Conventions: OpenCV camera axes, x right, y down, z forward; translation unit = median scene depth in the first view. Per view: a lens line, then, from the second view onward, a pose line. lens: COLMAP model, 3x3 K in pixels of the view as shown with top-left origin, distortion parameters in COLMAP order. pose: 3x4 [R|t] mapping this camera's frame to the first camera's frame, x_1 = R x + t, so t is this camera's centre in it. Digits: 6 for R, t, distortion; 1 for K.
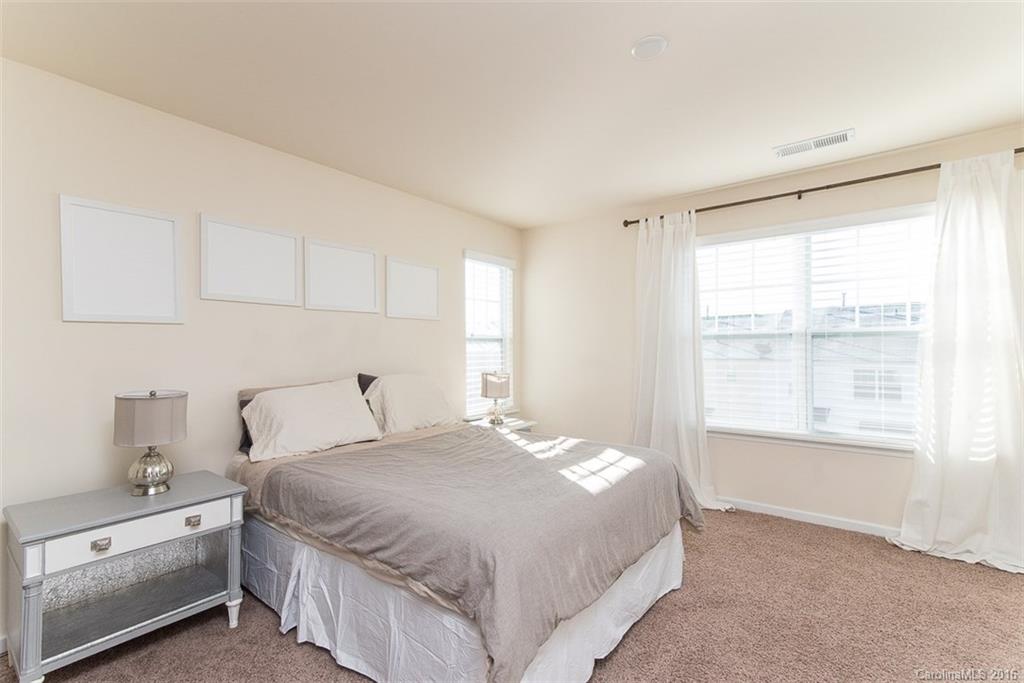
lens RADIAL K [[488.0, 0, 512.0], [0, 488.0, 341.5], [0, 0, 1]] dist [0.016101, -0.000007]
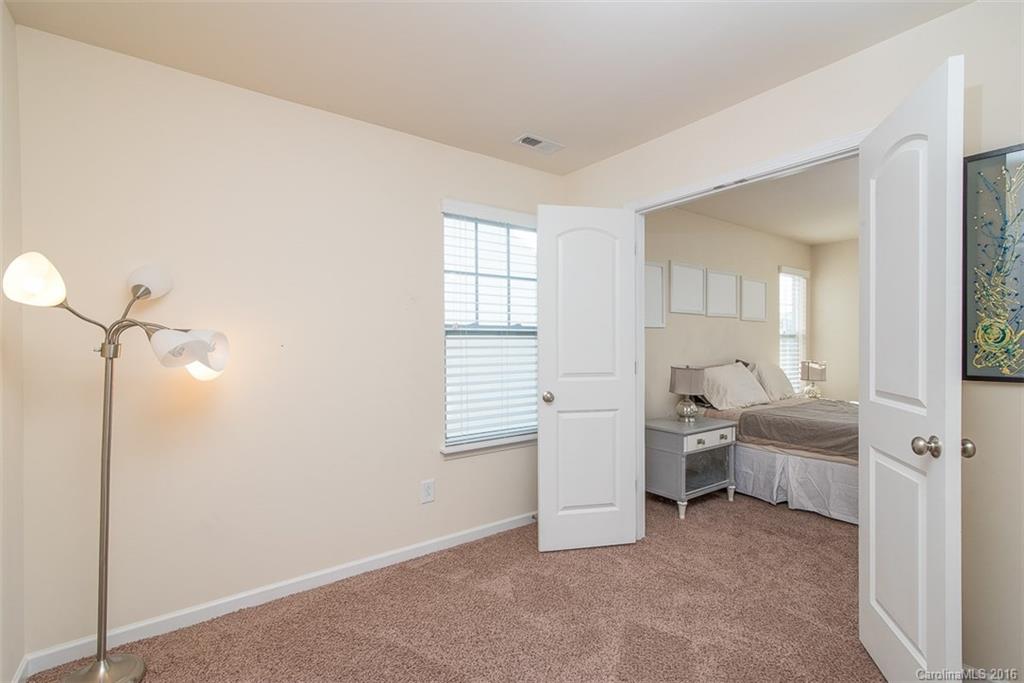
lens RADIAL K [[482.4, 0, 482.3], [0, 482.4, 343.5], [0, 0, 1]] dist [-0.000822, 0.000019]
pose [[0.951602, -0.001299, -0.307330, -0.619402], [0.004369, 0.999947, 0.009301, 0.001308], [0.307302, -0.010193, 0.951557, -0.623413]]
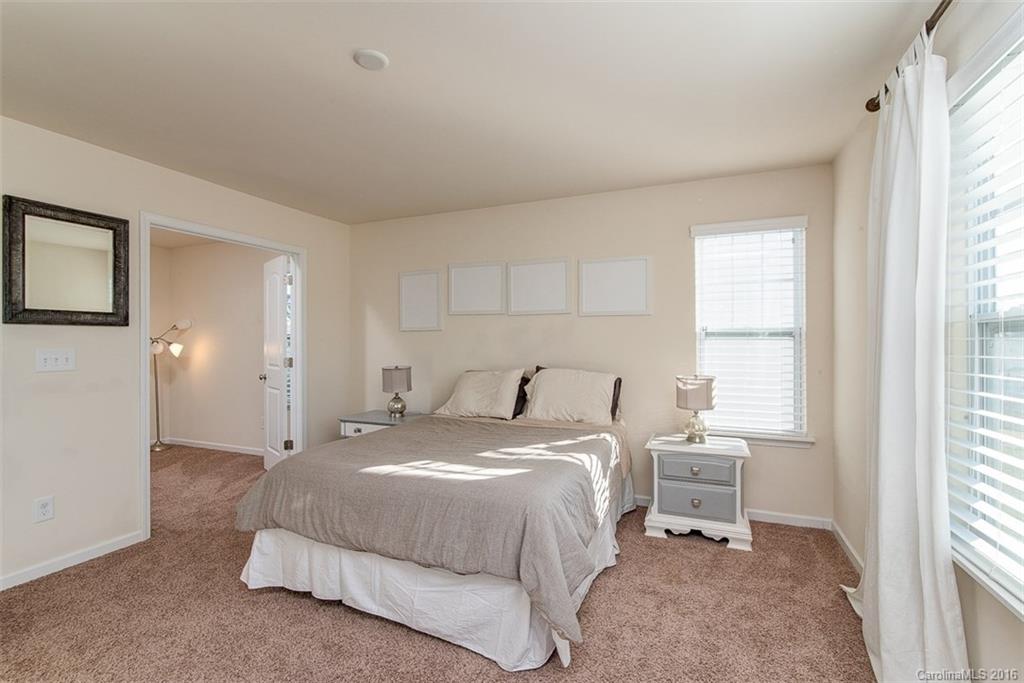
lens RADIAL K [[490.9, 0, 512.0], [0, 490.9, 341.5], [0, 0, 1]] dist [-0.026546, 0.000197]
pose [[0.229001, -0.000982, -0.973426, 0.879821], [0.007385, 0.999972, 0.000729, 0.004374], [0.973398, -0.007355, 0.229002, 0.693677]]
